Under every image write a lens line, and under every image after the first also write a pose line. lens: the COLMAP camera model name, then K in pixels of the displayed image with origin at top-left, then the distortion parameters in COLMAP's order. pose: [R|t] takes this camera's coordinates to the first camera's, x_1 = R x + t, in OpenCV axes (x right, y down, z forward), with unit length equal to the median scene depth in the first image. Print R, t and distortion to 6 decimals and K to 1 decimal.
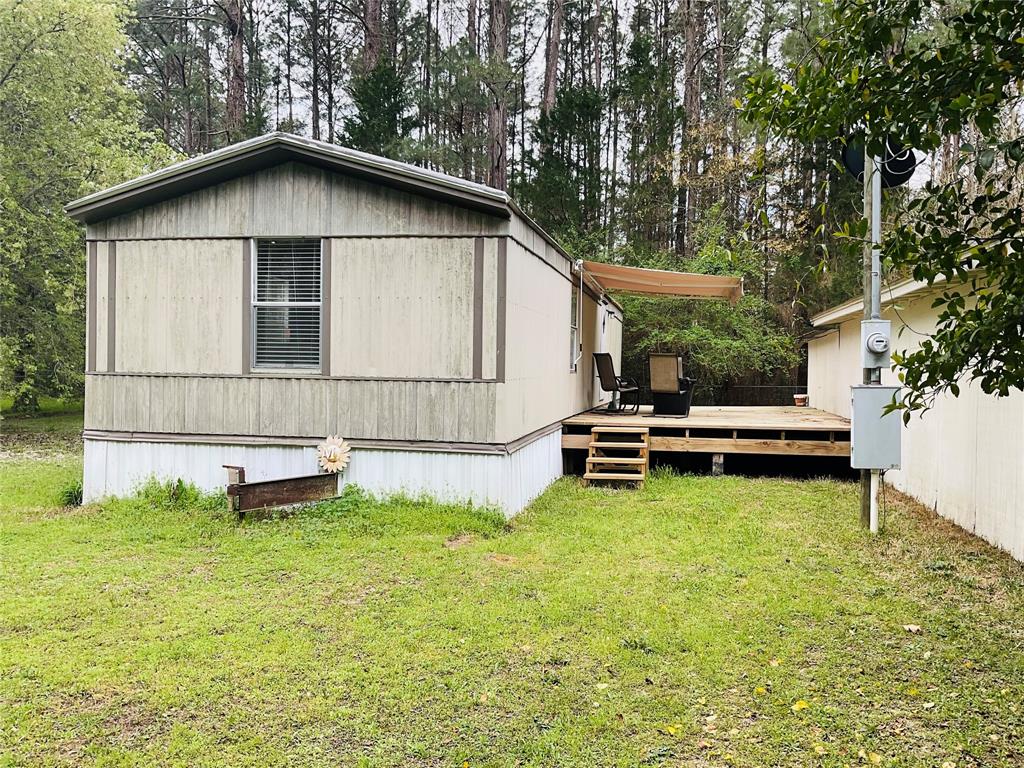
lens RADIAL K [[842.6, 0, 509.9], [0, 842.6, 382.5], [0, 0, 1]] dist [0.123483, -0.238644]
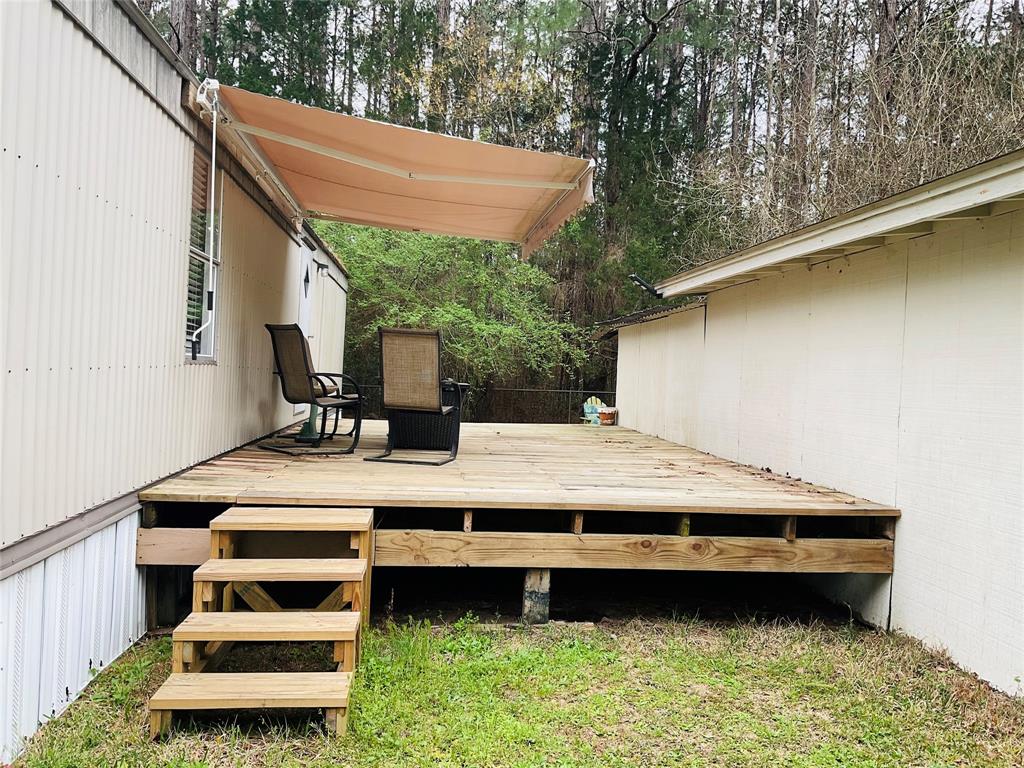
lens RADIAL K [[842.6, 0, 509.9], [0, 842.6, 382.5], [0, 0, 1]] dist [0.123483, -0.238644]
pose [[0.952592, 0.023689, 0.303326, 0.098284], [-0.025672, 0.999667, 0.002550, -0.007235], [-0.303164, -0.010216, 0.952883, 0.573072]]
